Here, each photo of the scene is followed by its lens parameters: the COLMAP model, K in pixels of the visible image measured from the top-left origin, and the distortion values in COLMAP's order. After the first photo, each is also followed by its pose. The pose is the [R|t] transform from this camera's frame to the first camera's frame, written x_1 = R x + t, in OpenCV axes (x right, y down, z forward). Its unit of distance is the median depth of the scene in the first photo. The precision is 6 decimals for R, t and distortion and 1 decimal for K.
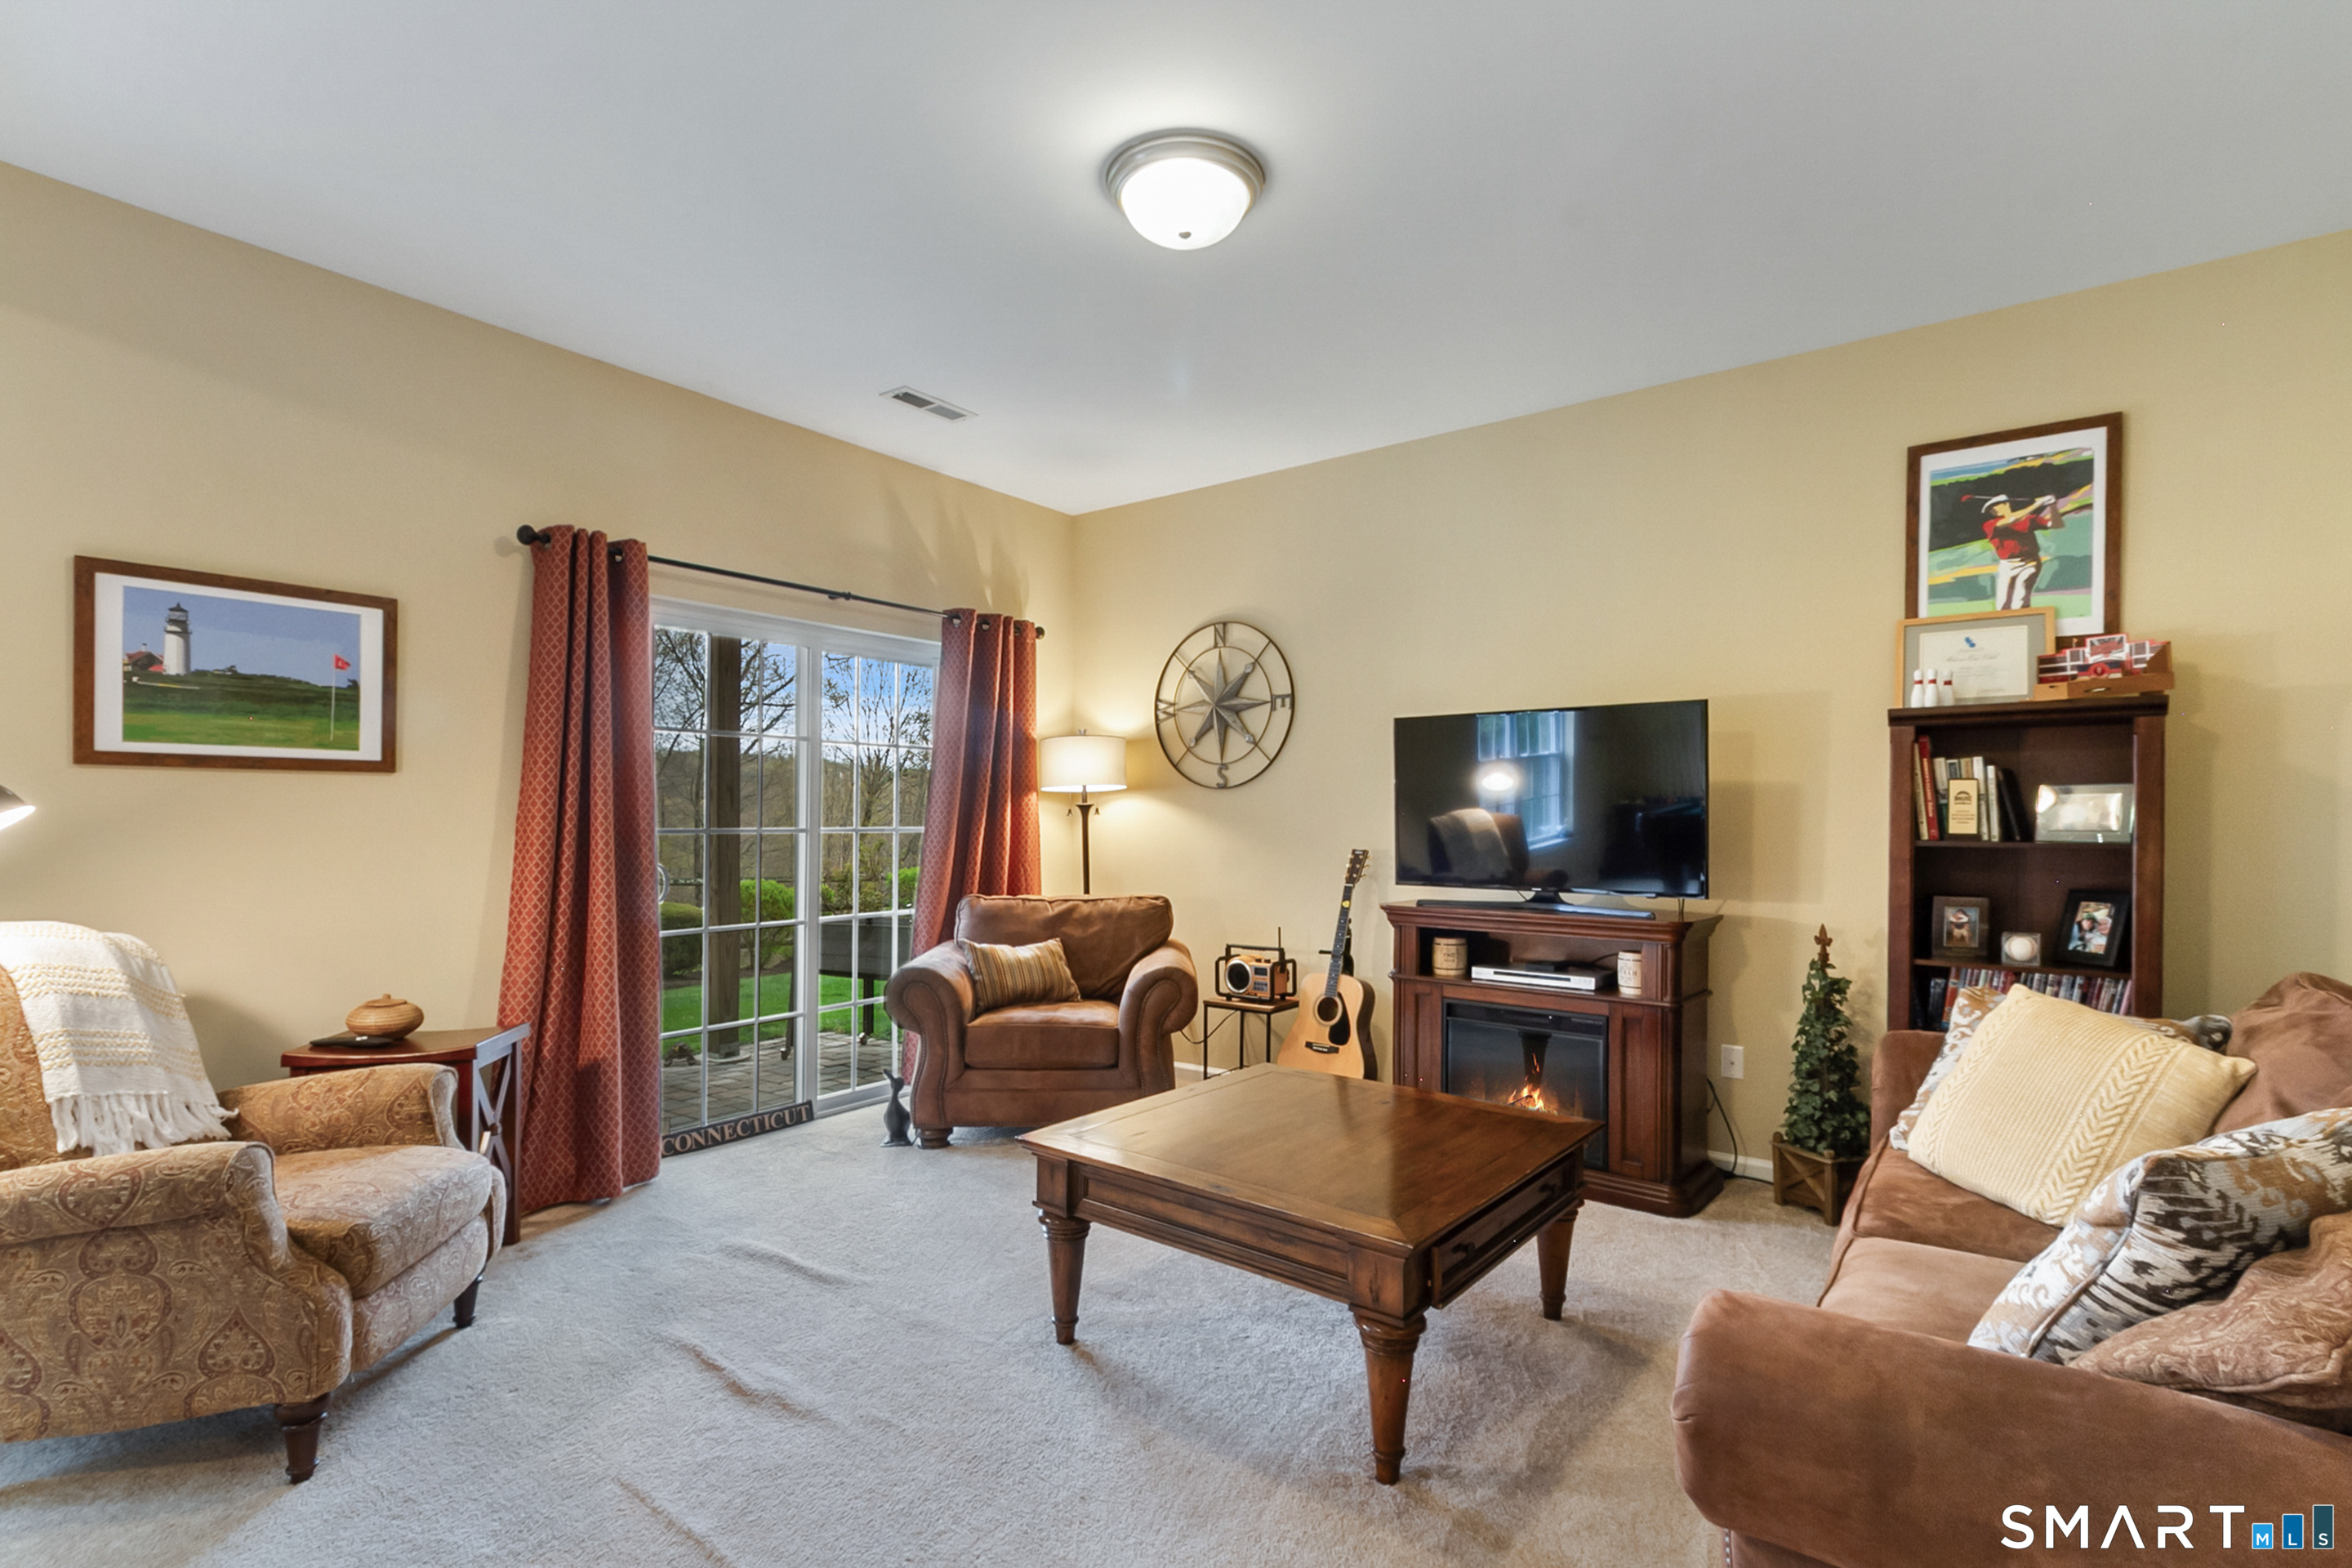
lens RADIAL K [[1109.0, 0, 1178.4], [0, 1109.0, 794.5], [0, 0, 1]] dist [0.007401, 0.001832]
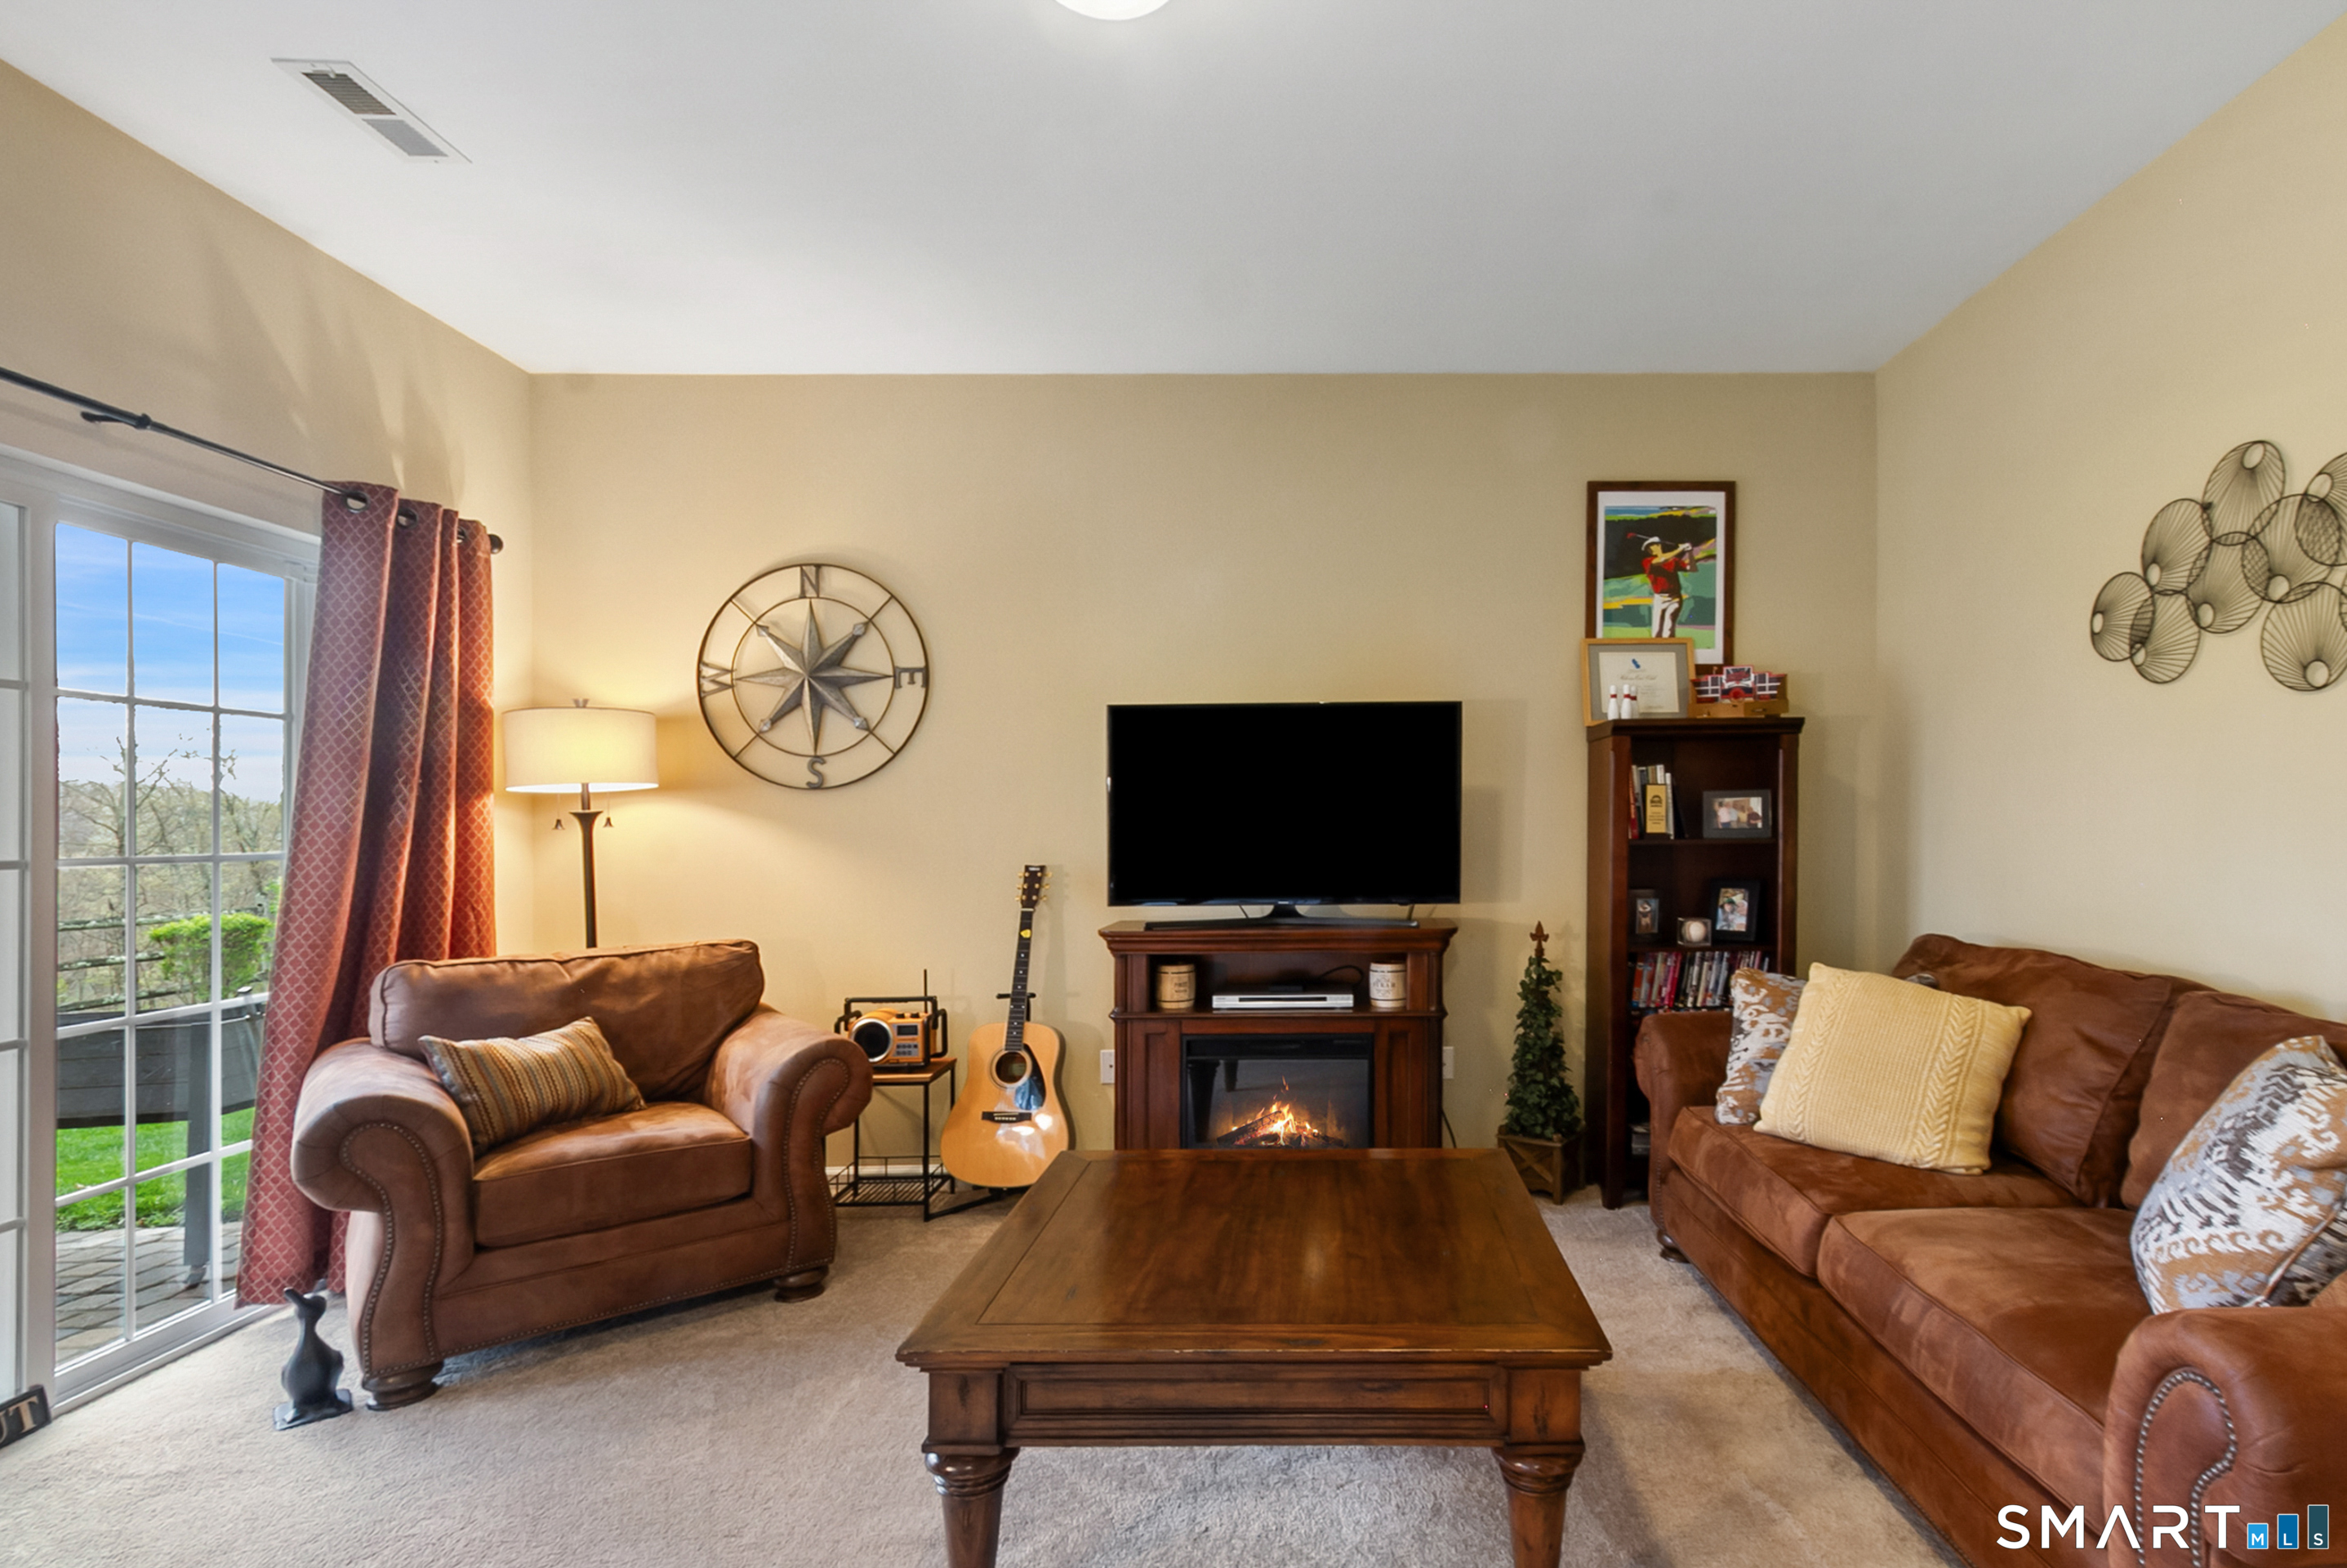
lens RADIAL K [[1159.5, 0, 1186.7], [0, 1159.5, 815.9], [0, 0, 1]] dist [0.010464, -0.000667]
pose [[0.780143, -0.005496, 0.625577, -0.305087], [-0.001167, 0.999947, 0.010241, 0.004890], [-0.625600, -0.008720, 0.780096, 0.291096]]
